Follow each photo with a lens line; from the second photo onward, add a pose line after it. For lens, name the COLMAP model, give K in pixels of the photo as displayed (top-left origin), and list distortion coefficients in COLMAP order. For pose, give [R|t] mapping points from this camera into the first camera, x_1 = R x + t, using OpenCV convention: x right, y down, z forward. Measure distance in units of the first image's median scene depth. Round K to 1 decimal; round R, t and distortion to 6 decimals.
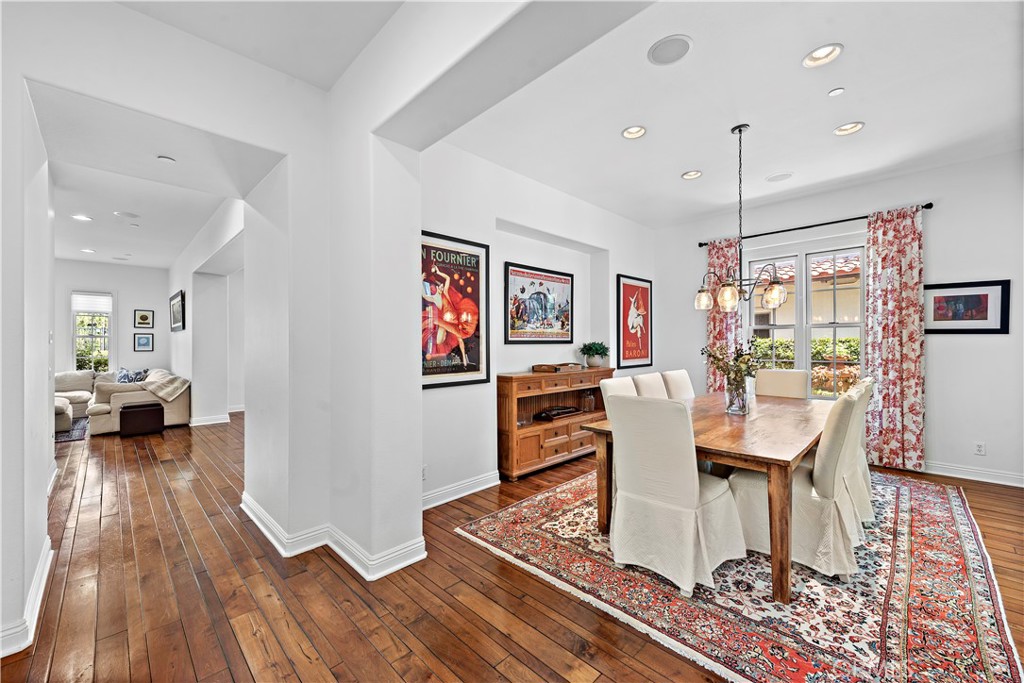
lens RADIAL K [[403.1, 0, 512.9], [0, 403.1, 342.6], [0, 0, 1]] dist [0.009064, 0.000092]
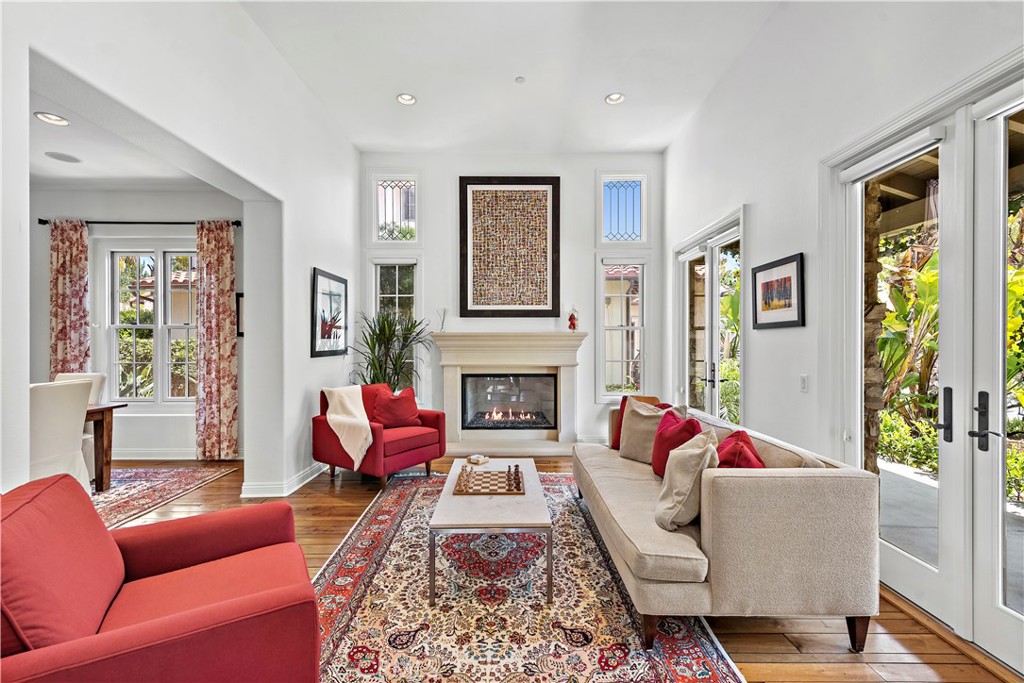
lens RADIAL K [[447.1, 0, 511.3], [0, 447.1, 342.9], [0, 0, 1]] dist [0.006839, 0.000024]
pose [[0.701234, 0.000231, 0.712931, 0.659528], [-0.006536, 0.999960, 0.006105, -0.016064], [-0.712901, -0.008941, 0.701207, -0.410539]]
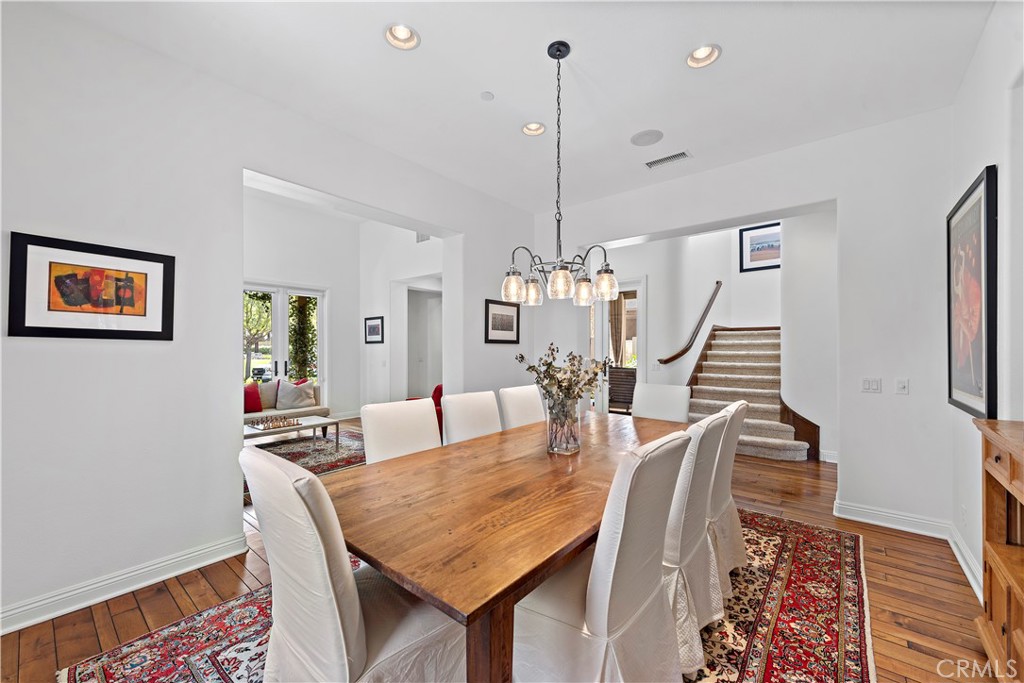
lens RADIAL K [[403.1, 0, 514.3], [0, 403.1, 340.8], [0, 0, 1]] dist [0.009064, 0.000092]
pose [[-0.994065, 0.004248, -0.108707, 0.572880], [0.004145, 0.999991, 0.001170, -0.014565], [0.108711, 0.000712, -0.994073, 1.343227]]
